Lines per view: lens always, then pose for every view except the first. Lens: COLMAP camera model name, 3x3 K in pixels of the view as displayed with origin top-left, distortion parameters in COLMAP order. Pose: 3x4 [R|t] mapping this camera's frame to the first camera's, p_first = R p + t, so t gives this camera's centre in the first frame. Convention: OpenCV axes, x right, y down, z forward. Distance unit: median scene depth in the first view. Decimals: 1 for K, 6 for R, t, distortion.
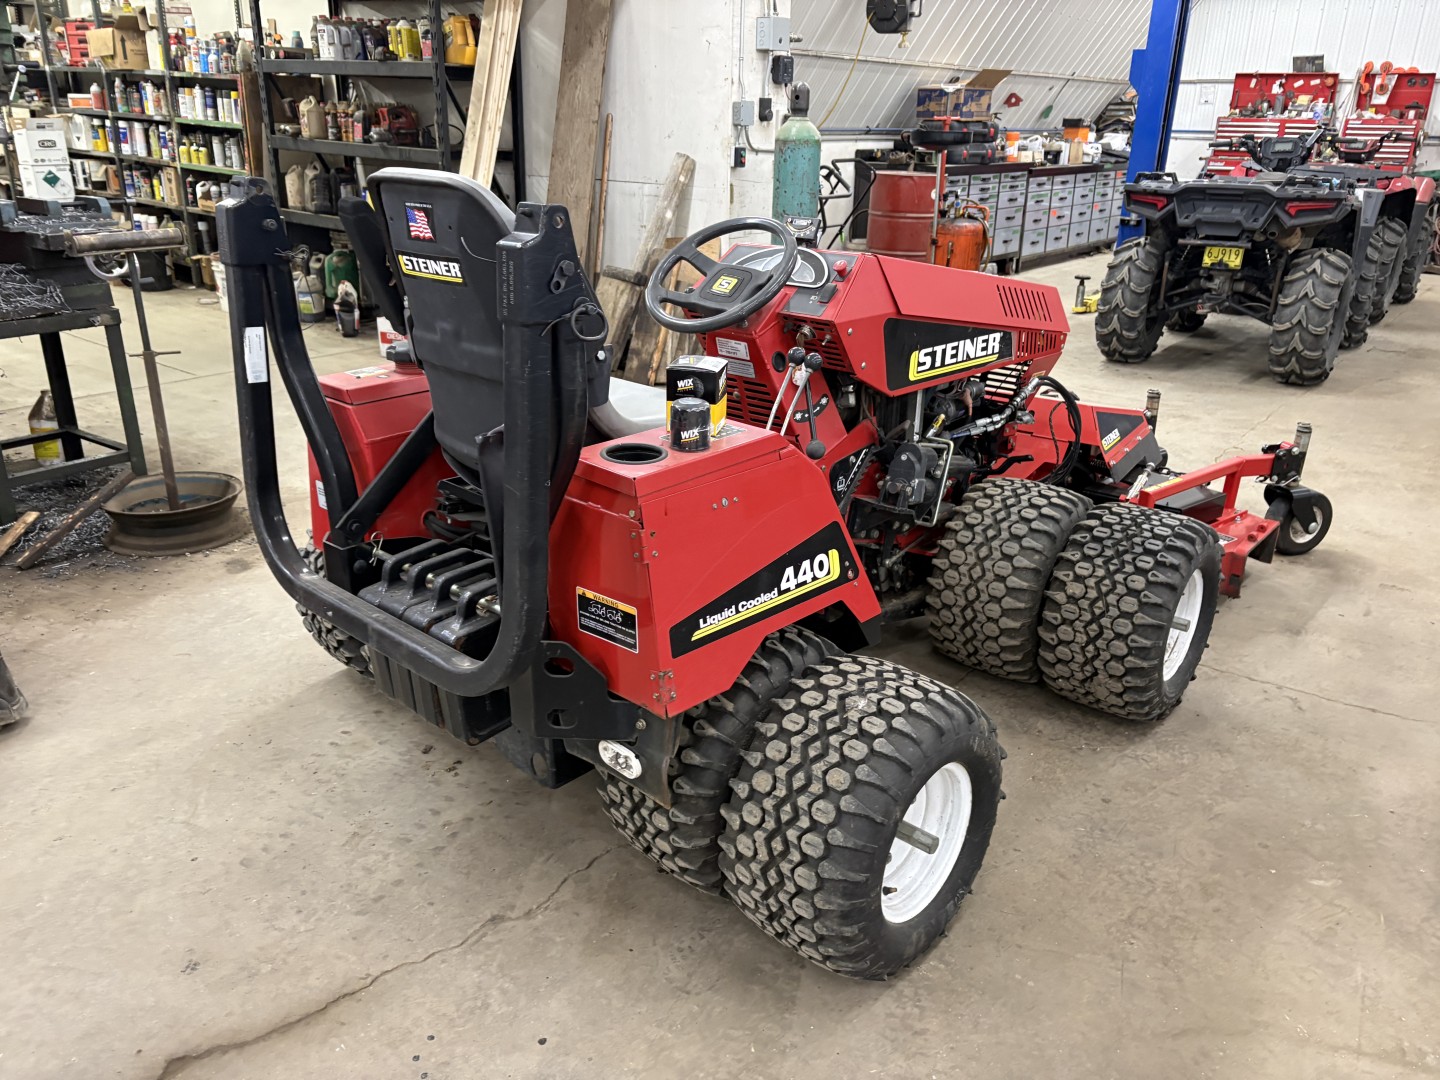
lens RADIAL K [[1087.8, 0, 720.0], [0, 1087.8, 540.0], [0, 0, 1]] dist [0.016208, -0.003152]
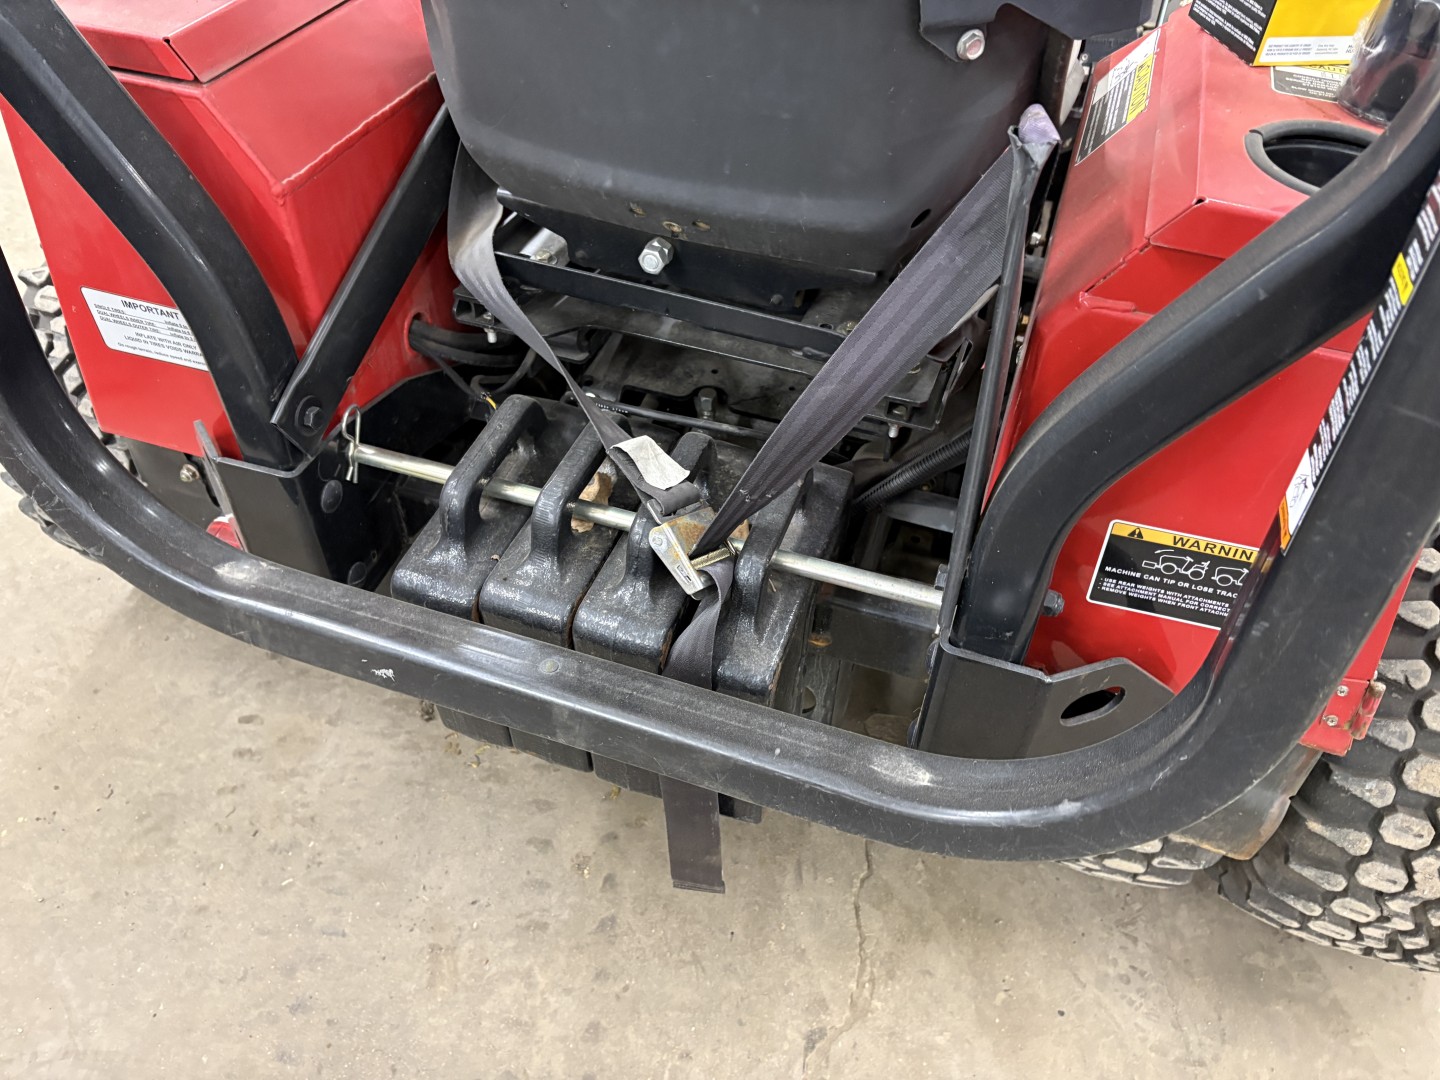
lens RADIAL K [[1099.7, 0, 728.8], [0, 1099.7, 547.7], [0, 0, 1]] dist [0.063241, -0.076381]
pose [[0.914702, -0.267922, 0.302552, -0.324113], [0.125335, 0.899809, 0.417893, -0.116196], [-0.384202, -0.344327, 0.856637, 0.567940]]
